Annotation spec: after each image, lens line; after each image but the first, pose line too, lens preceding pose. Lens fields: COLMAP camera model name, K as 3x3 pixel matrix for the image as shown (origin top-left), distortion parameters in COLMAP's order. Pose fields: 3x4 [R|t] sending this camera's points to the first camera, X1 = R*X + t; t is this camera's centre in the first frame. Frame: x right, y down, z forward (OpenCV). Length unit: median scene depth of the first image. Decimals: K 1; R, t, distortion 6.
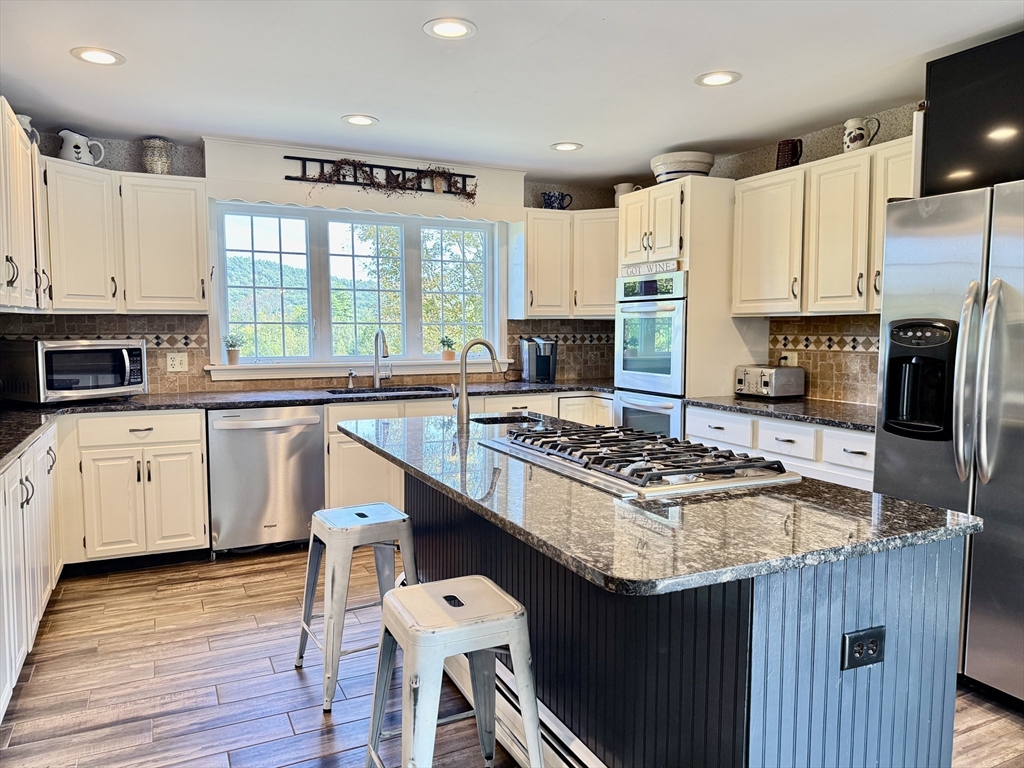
lens RADIAL K [[720.2, 0, 516.8], [0, 720.2, 383.7], [0, 0, 1]] dist [0.054234, -0.077282]
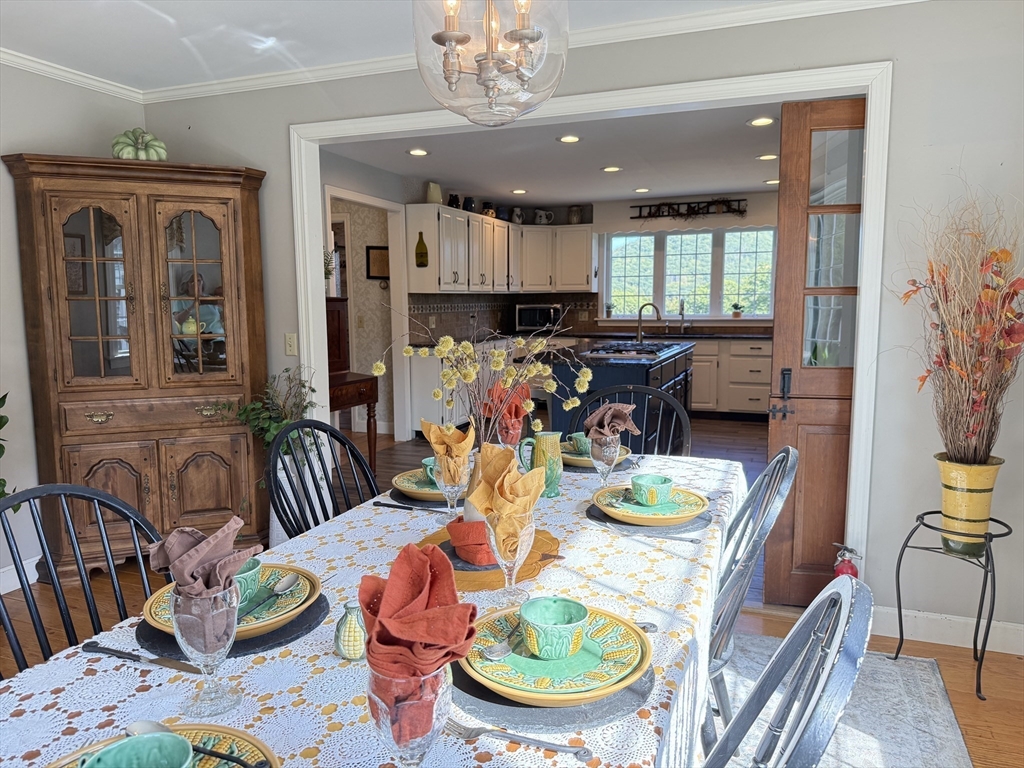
lens RADIAL K [[720.2, 0, 504.6], [0, 720.2, 385.1], [0, 0, 1]] dist [0.054234, -0.077282]
pose [[0.677992, 0.082301, -0.730447, 0.831506], [-0.051957, 0.996592, 0.064063, 0.042551], [0.733231, -0.005482, 0.679958, -0.492970]]
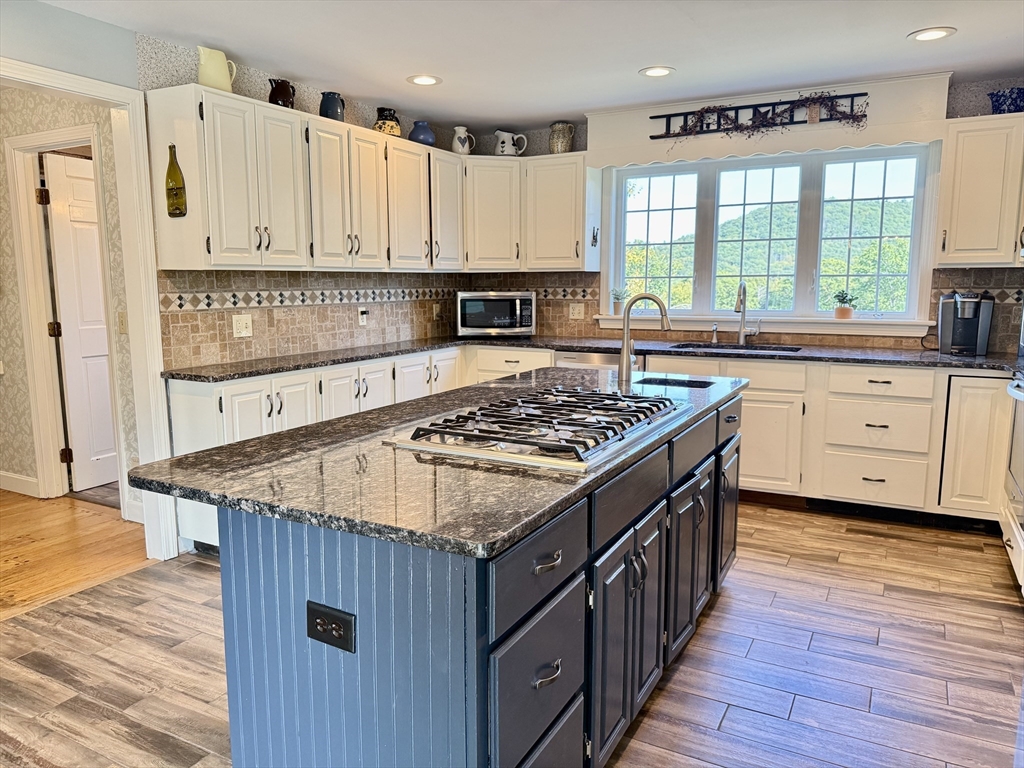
lens RADIAL K [[720.2, 0, 515.6], [0, 720.2, 386.3], [0, 0, 1]] dist [0.054234, -0.077282]
pose [[0.590958, 0.114559, -0.798527, 0.432060], [-0.060783, 0.993375, 0.097529, -0.016034], [0.804409, -0.009099, 0.594006, 0.207604]]
